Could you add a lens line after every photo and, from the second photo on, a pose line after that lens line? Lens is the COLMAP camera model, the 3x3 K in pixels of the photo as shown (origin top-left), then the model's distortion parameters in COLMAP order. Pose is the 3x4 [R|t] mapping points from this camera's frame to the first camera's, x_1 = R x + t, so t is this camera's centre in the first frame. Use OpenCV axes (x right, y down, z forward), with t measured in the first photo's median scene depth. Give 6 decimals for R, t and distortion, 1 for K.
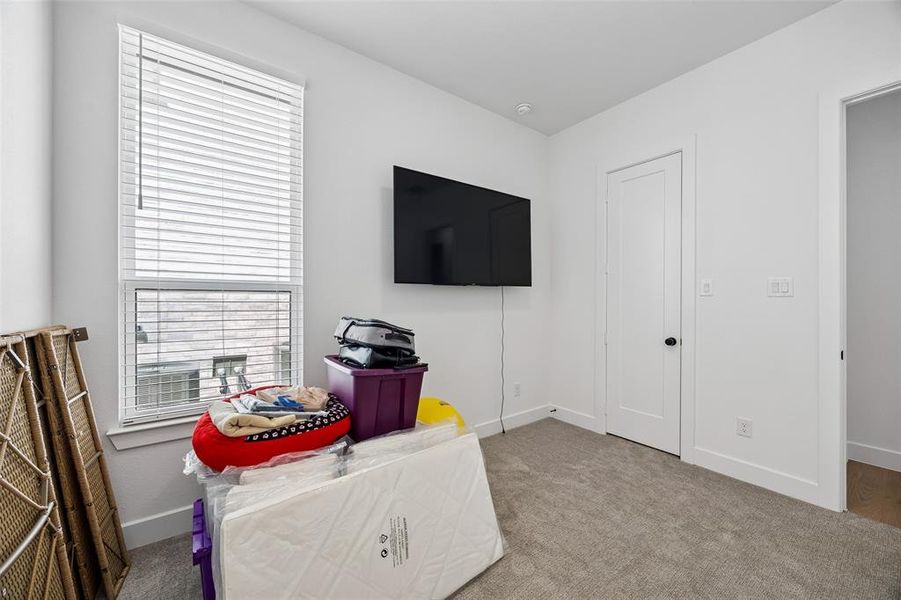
lens RADIAL K [[342.7, 0, 447.6], [0, 342.7, 297.3], [0, 0, 1]] dist [-0.000648, -0.000085]
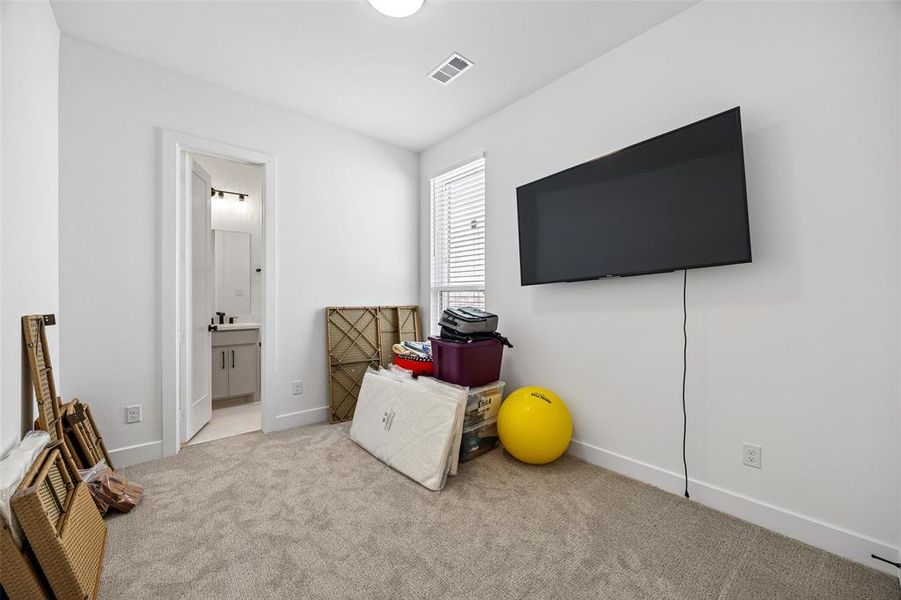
lens RADIAL K [[342.7, 0, 447.6], [0, 342.7, 297.3], [0, 0, 1]] dist [-0.000648, -0.000085]
pose [[0.076101, -0.000353, -0.997100, 1.102511], [0.007780, 0.999970, 0.000240, 0.012603], [0.997070, -0.007776, 0.076101, 0.722653]]
